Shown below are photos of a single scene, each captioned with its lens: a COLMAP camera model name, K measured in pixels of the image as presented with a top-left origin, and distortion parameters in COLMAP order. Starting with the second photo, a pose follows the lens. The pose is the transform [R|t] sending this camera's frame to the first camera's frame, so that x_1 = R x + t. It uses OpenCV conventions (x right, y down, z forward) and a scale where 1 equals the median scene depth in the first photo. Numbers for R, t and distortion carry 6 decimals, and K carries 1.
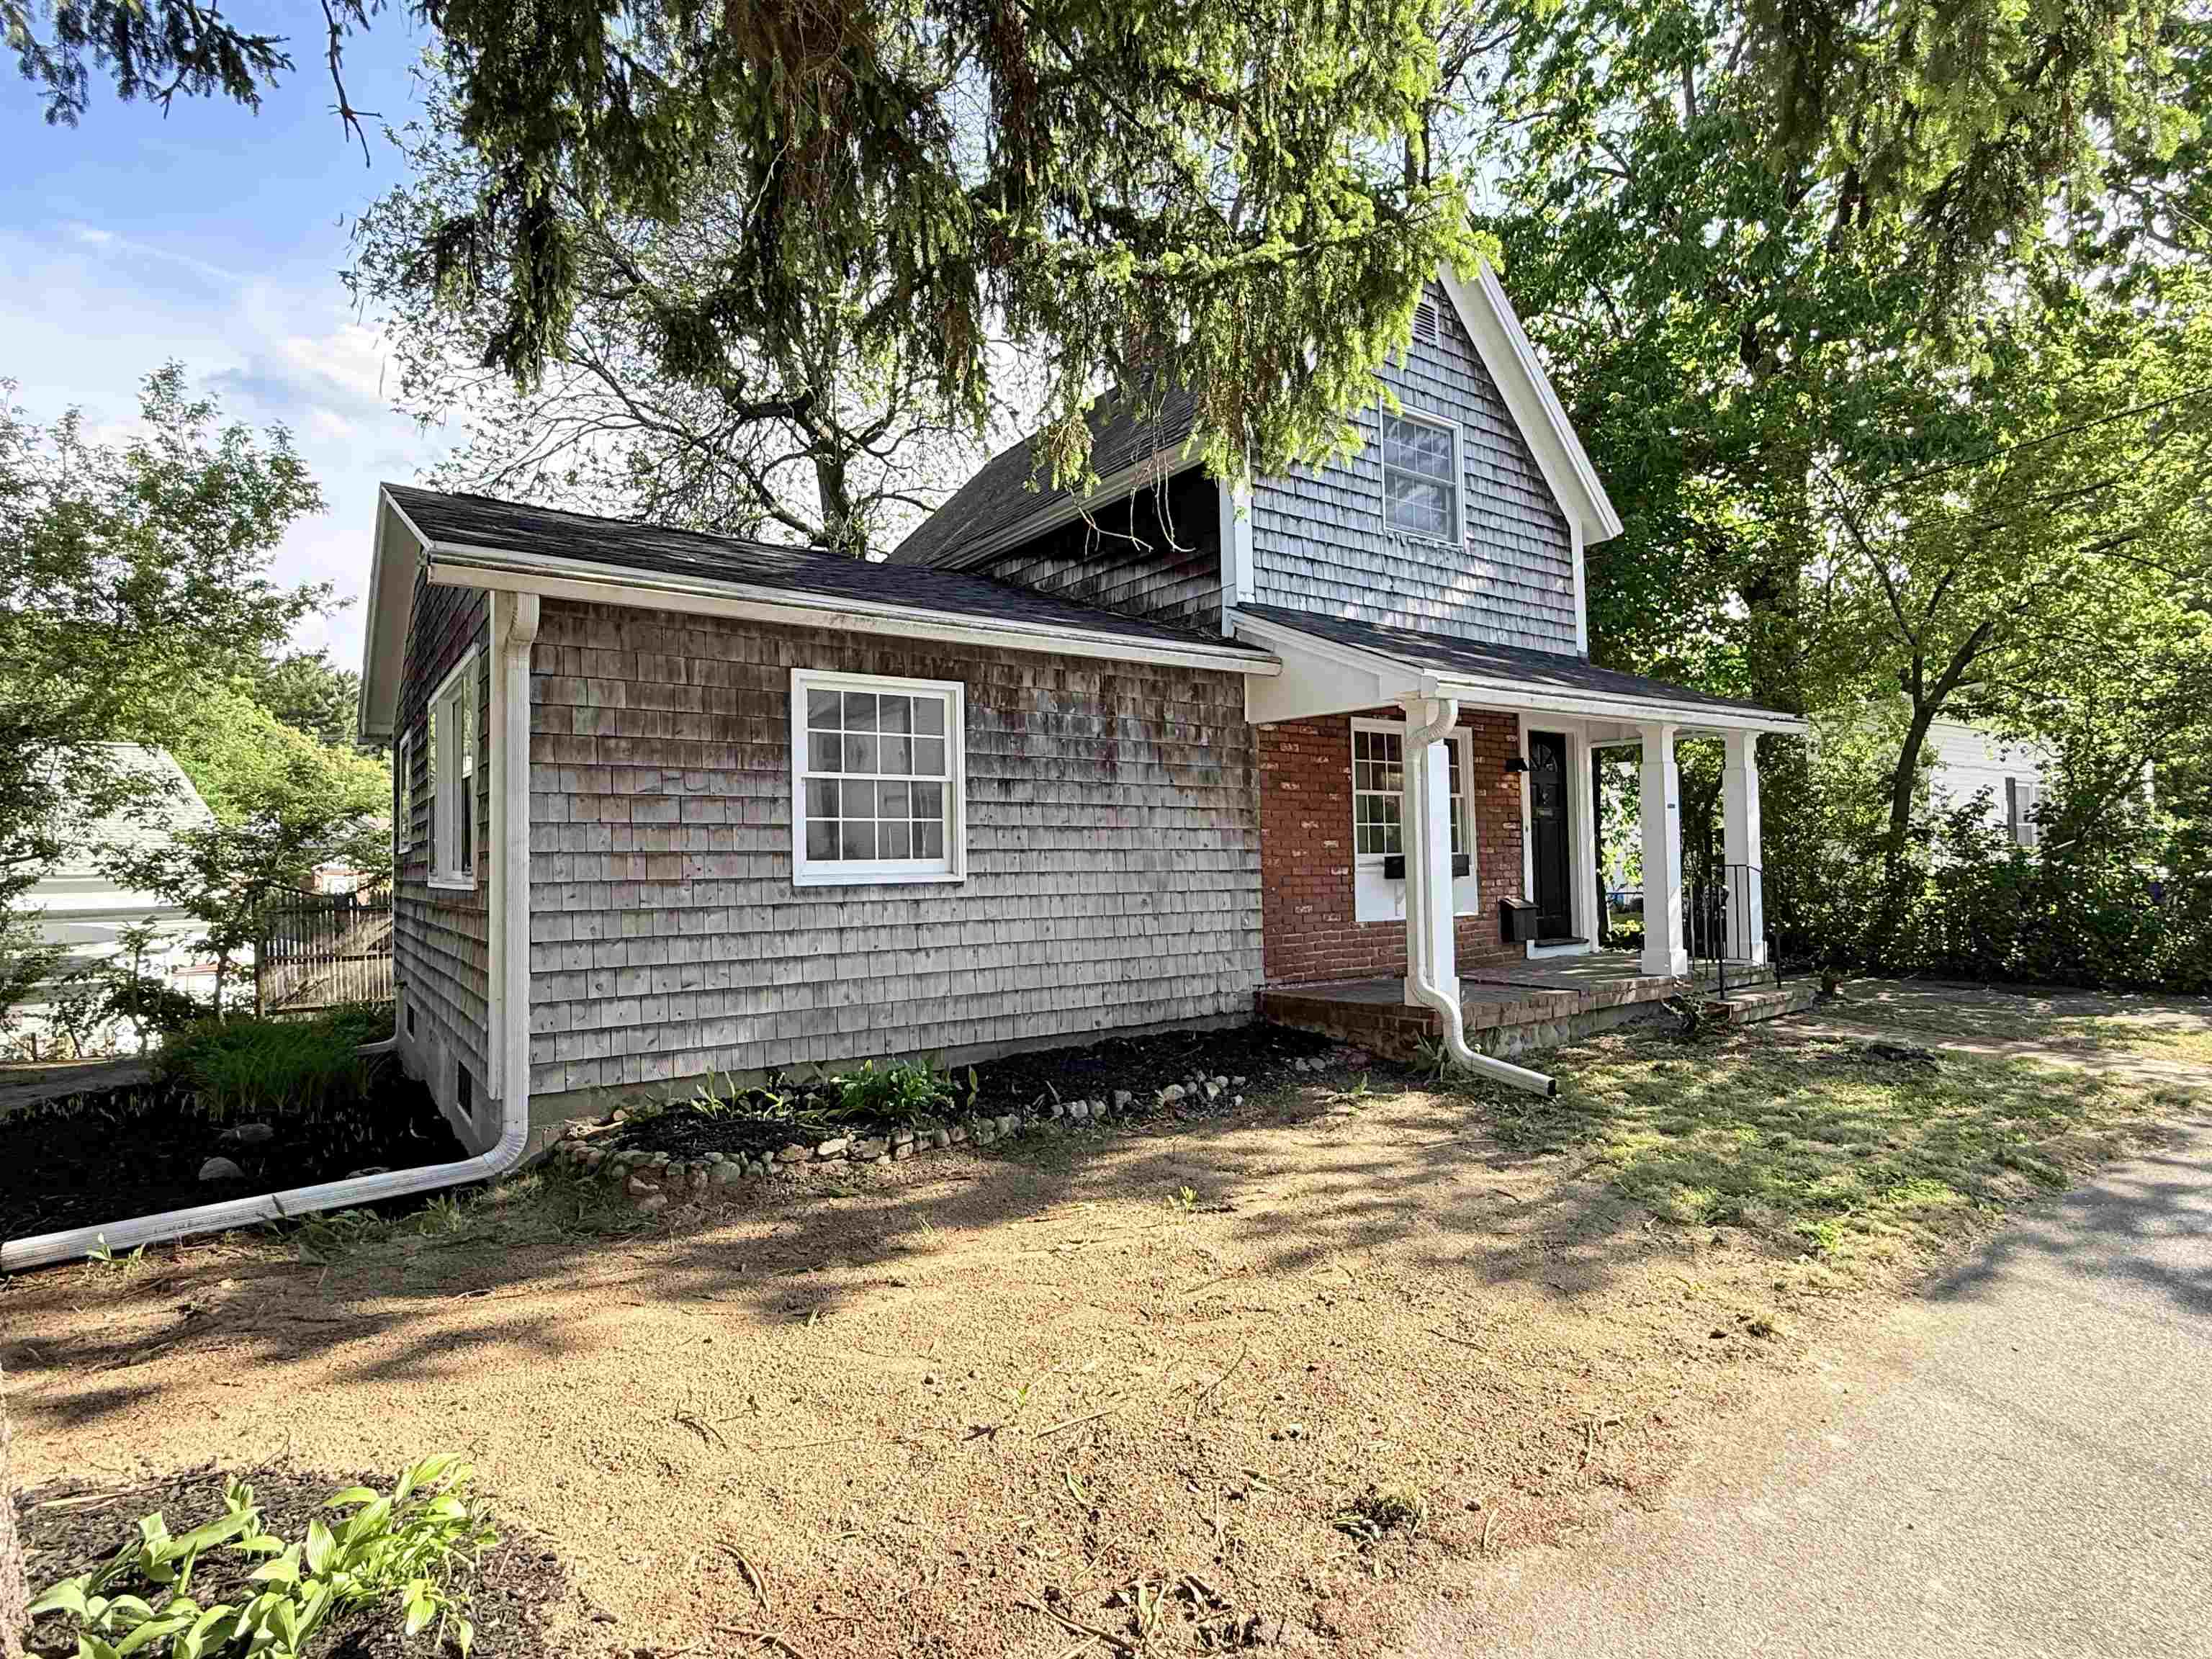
lens RADIAL K [[1144.6, 0, 1106.8], [0, 1144.6, 816.6], [0, 0, 1]] dist [0.003562, 0.011687]
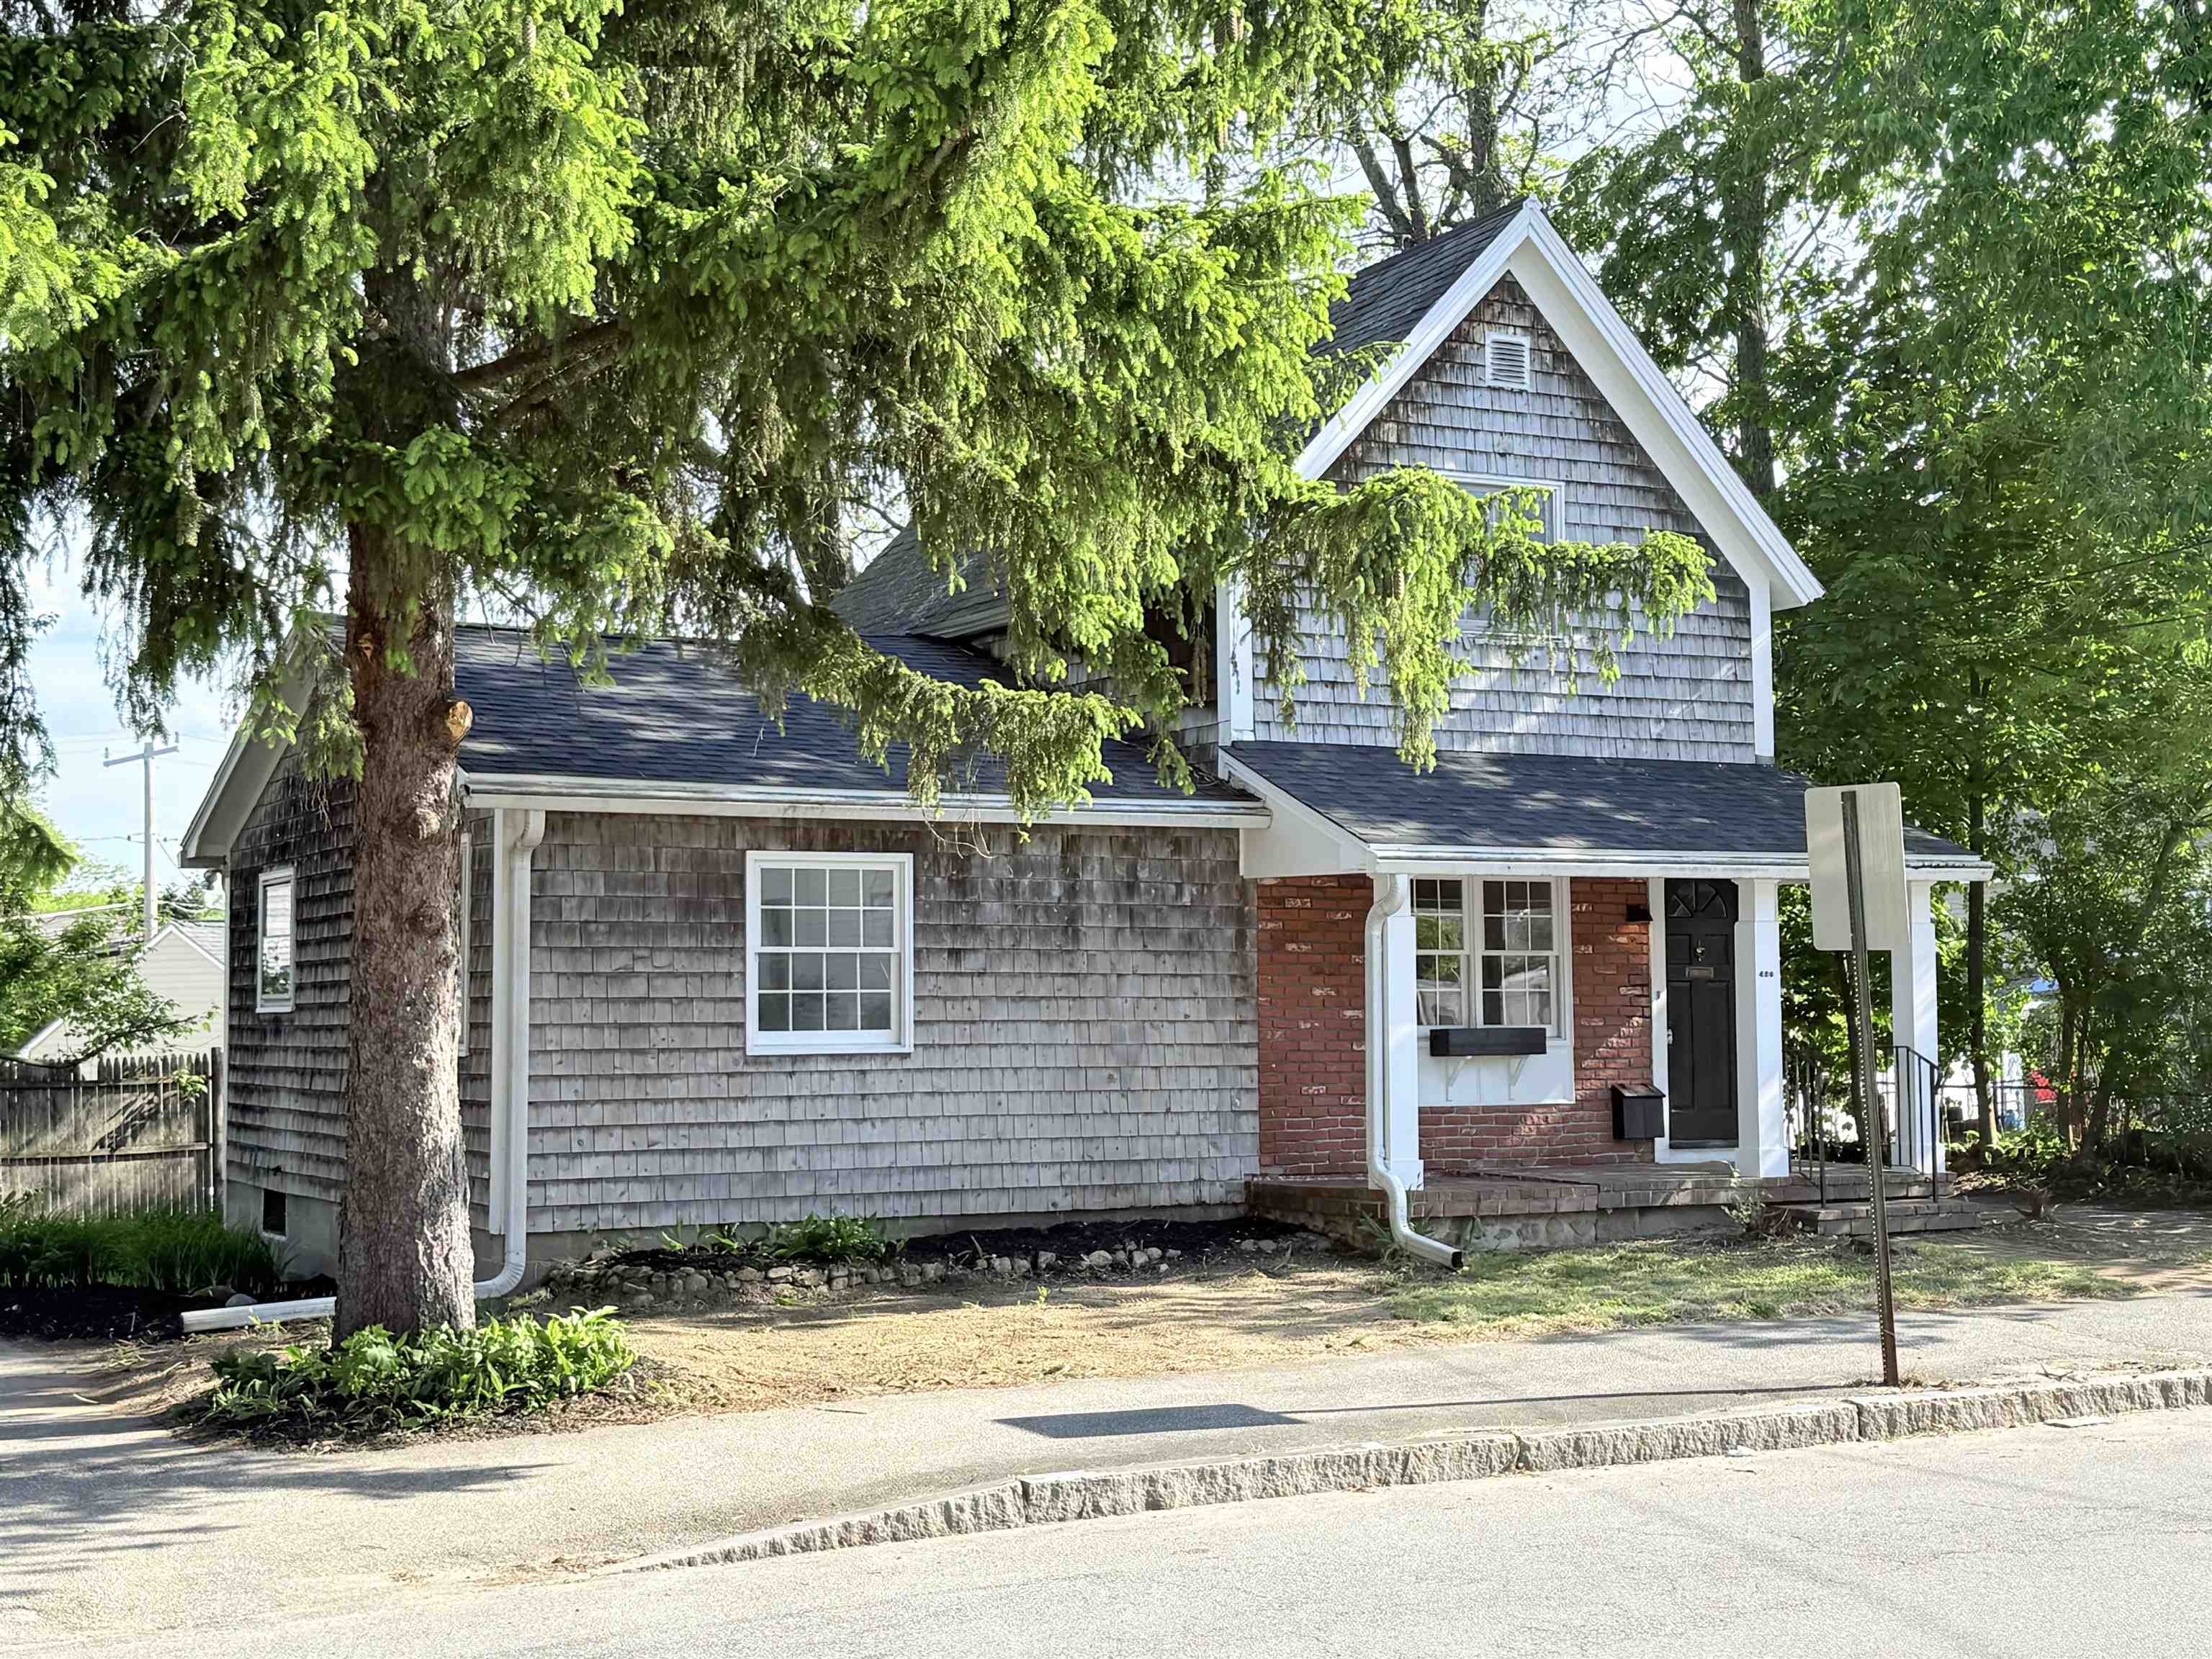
lens RADIAL K [[3017.4, 0, 1102.4], [0, 3017.4, 830.2], [0, 0, 1]] dist [0.137947, 0.000000]
pose [[0.991369, 0.002772, -0.131068, 0.351432], [-0.005070, 0.999839, -0.017200, -0.084748], [0.131000, 0.017716, 0.991224, -1.452696]]
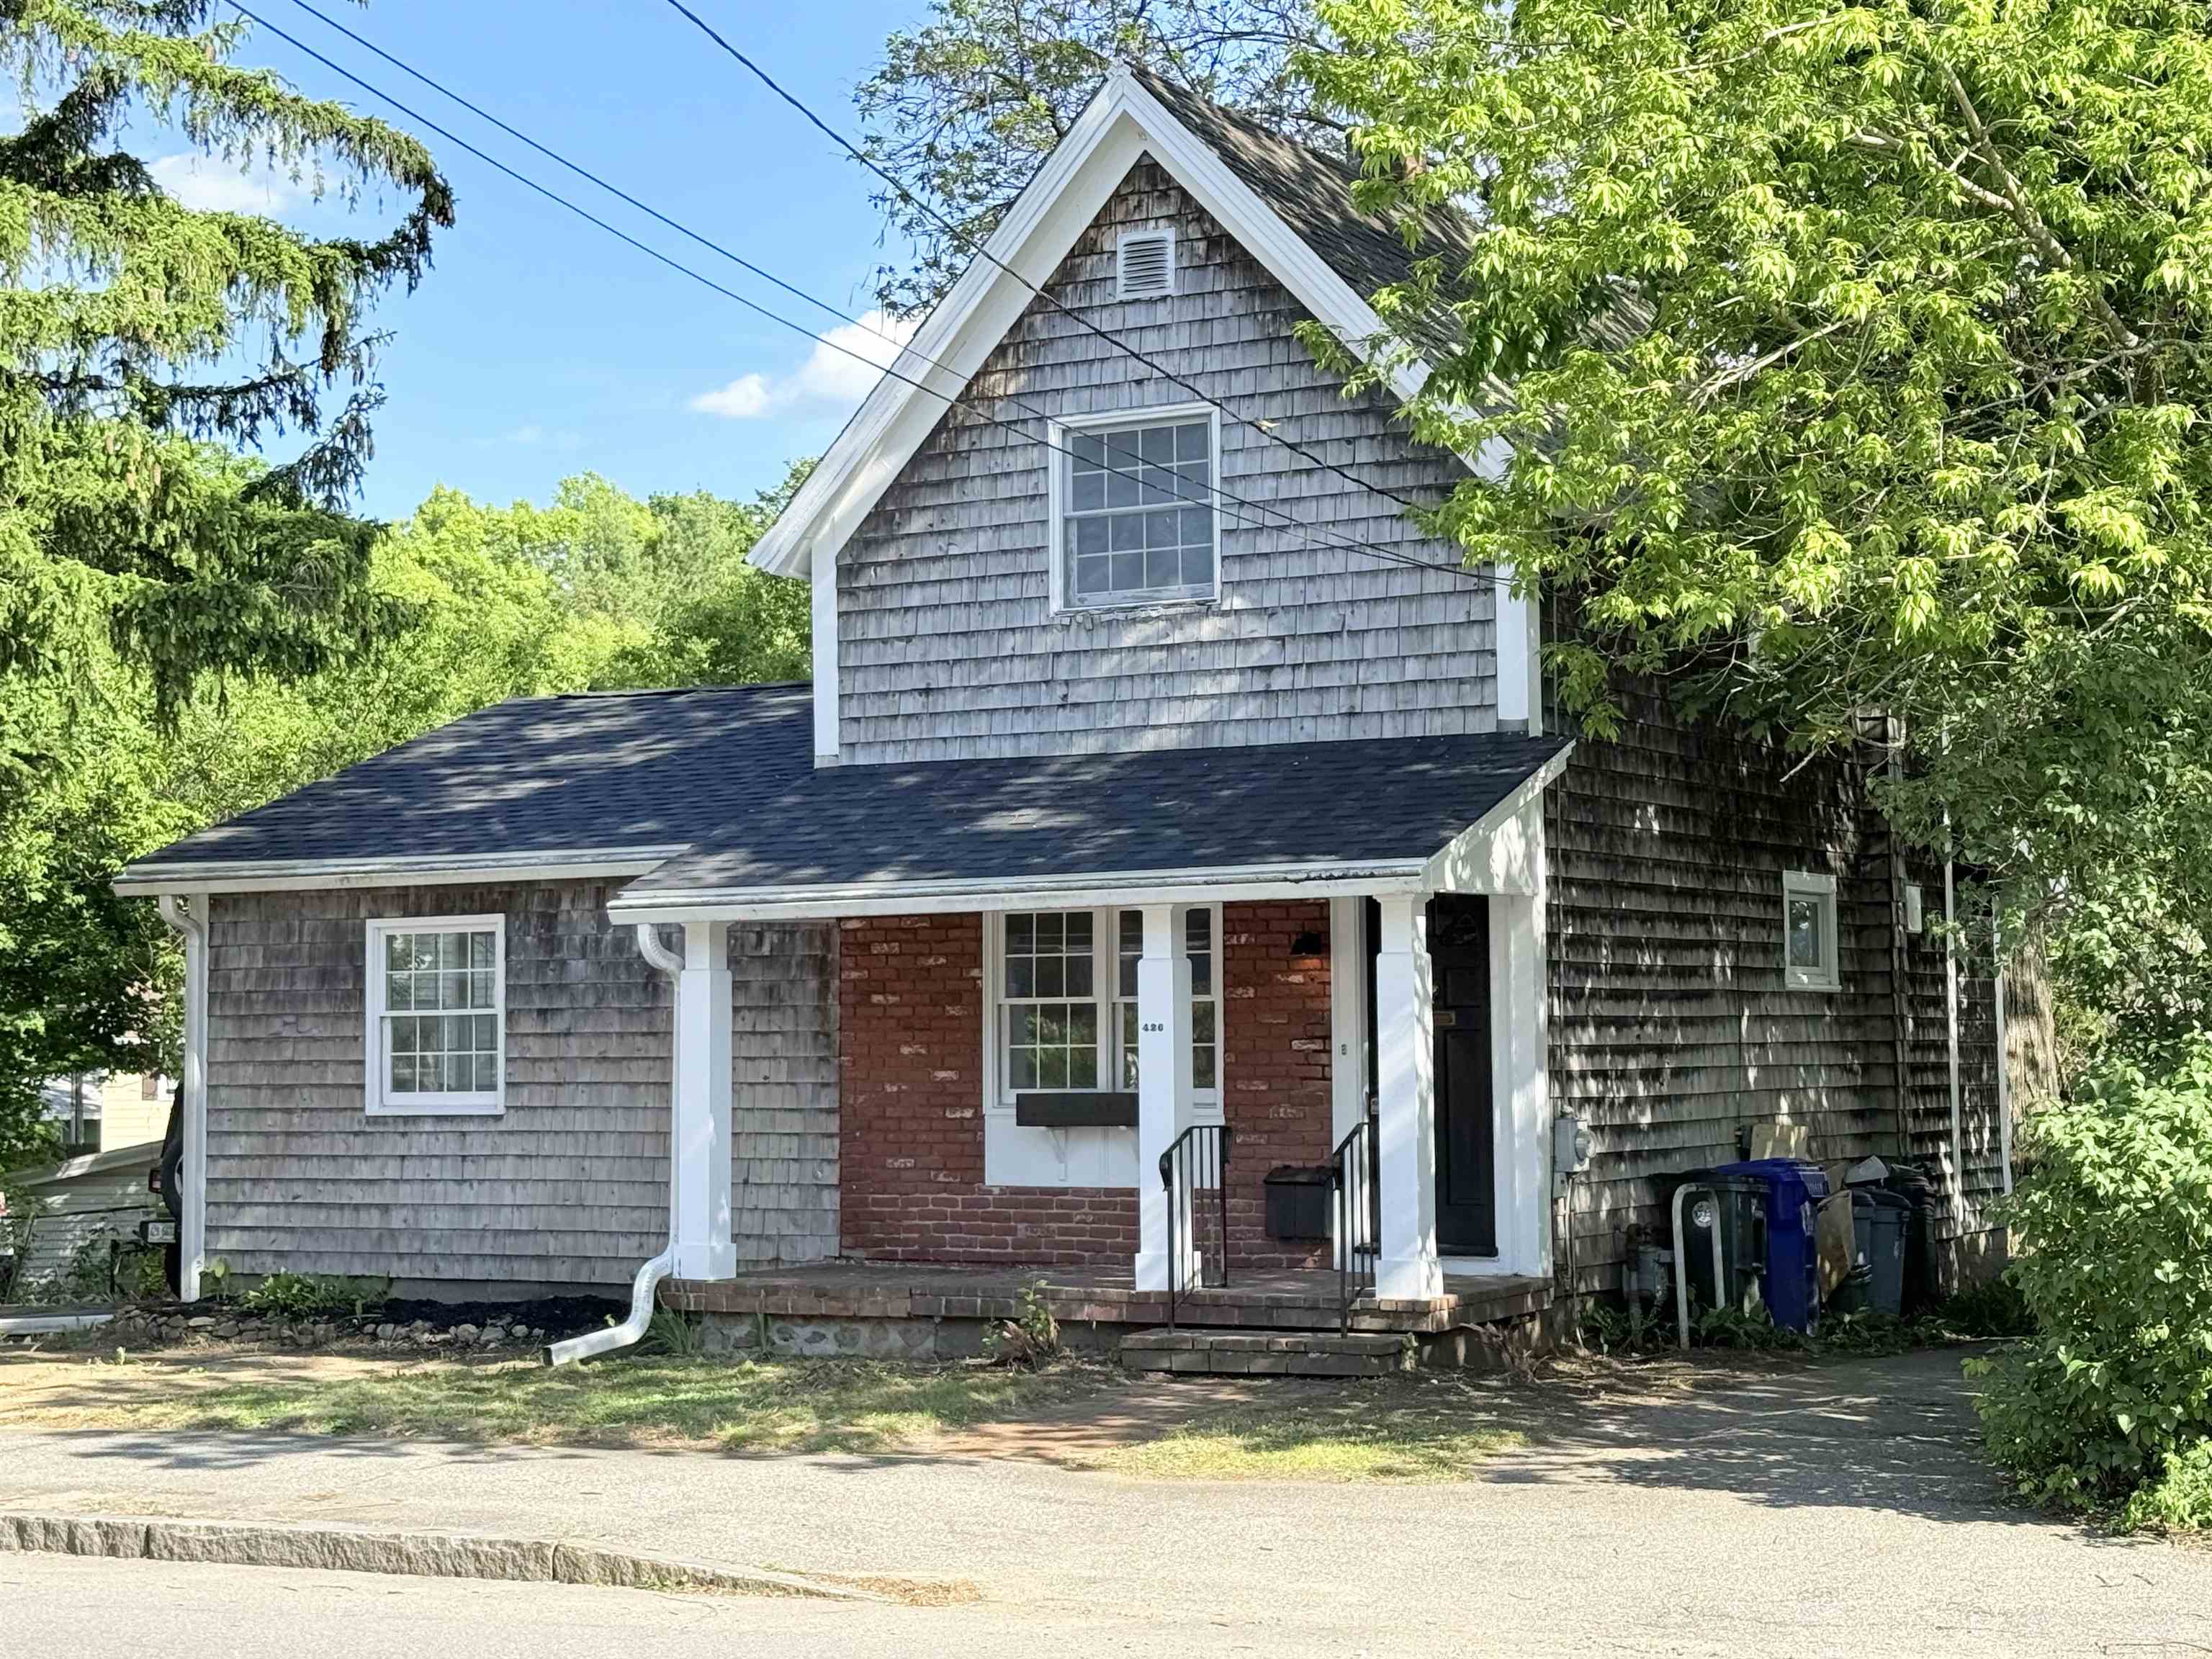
lens RADIAL K [[3610.5, 0, 1092.7], [0, 3610.5, 819.3], [0, 0, 1]] dist [0.157493, 0.000000]
pose [[0.415736, -0.044118, -0.908415, 2.692676], [0.040968, 0.998717, -0.029755, -0.077194], [0.908562, -0.024846, 0.417010, 0.143521]]
